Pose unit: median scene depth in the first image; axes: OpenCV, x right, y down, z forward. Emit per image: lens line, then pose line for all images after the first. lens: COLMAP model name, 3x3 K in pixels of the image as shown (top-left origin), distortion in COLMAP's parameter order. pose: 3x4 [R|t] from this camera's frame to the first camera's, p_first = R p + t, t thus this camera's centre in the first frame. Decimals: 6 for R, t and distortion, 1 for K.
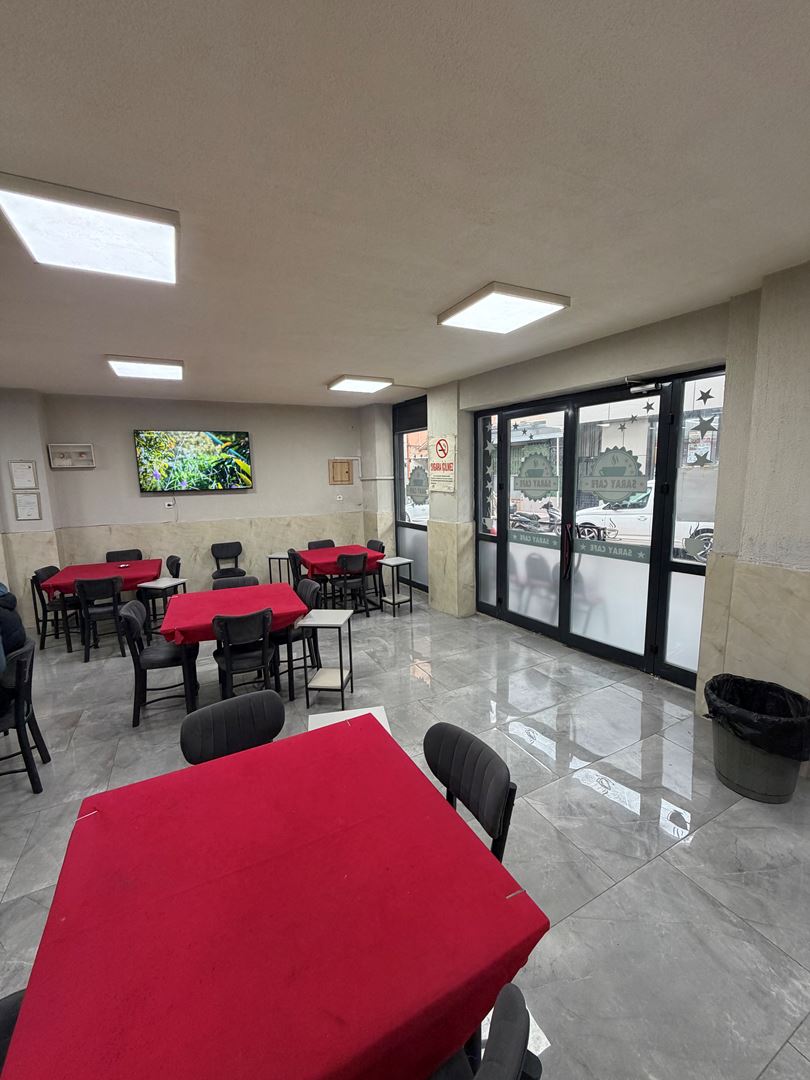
lens RADIAL K [[429.1, 0, 404.1], [0, 429.1, 537.4], [0, 0, 1]] dist [-0.001275, 0.000160]
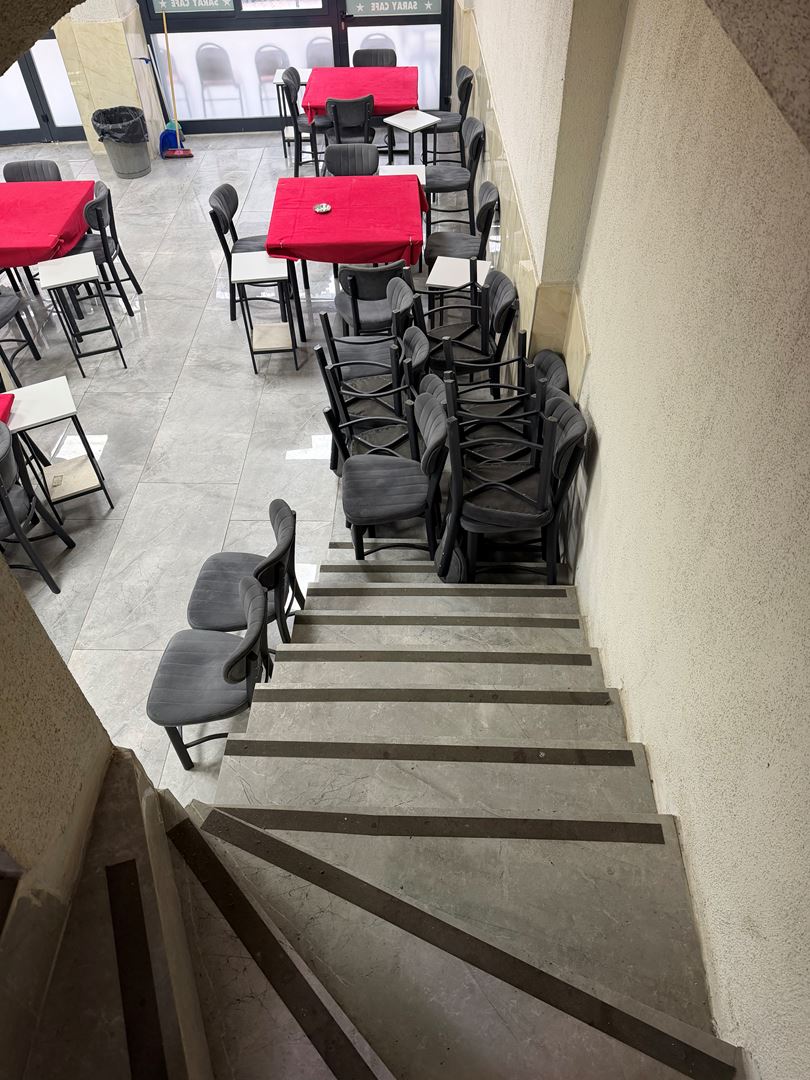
lens RADIAL K [[746.7, 0, 405.0], [0, 746.7, 540.0], [0, 0, 1]] dist [0.001029, -0.005988]
pose [[0.478743, -0.645573, 0.595013, -0.691620], [0.131725, 0.722871, 0.678311, -0.126696], [-0.868017, -0.246359, 0.431108, -0.788676]]
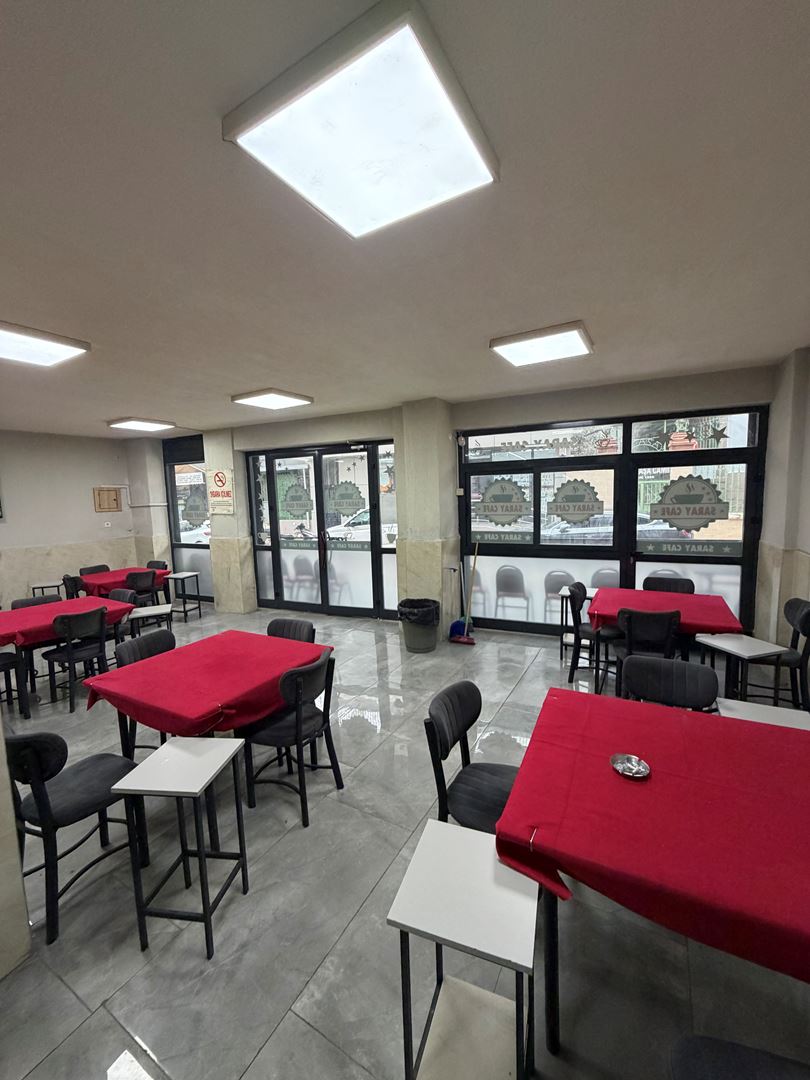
lens RADIAL K [[429.1, 0, 404.1], [0, 429.1, 537.4], [0, 0, 1]] dist [-0.001275, 0.000160]
pose [[0.841675, -0.059928, 0.536649, -0.146821], [0.092830, 0.995085, -0.034472, 0.055047], [-0.531945, 0.078831, 0.843101, -0.335071]]
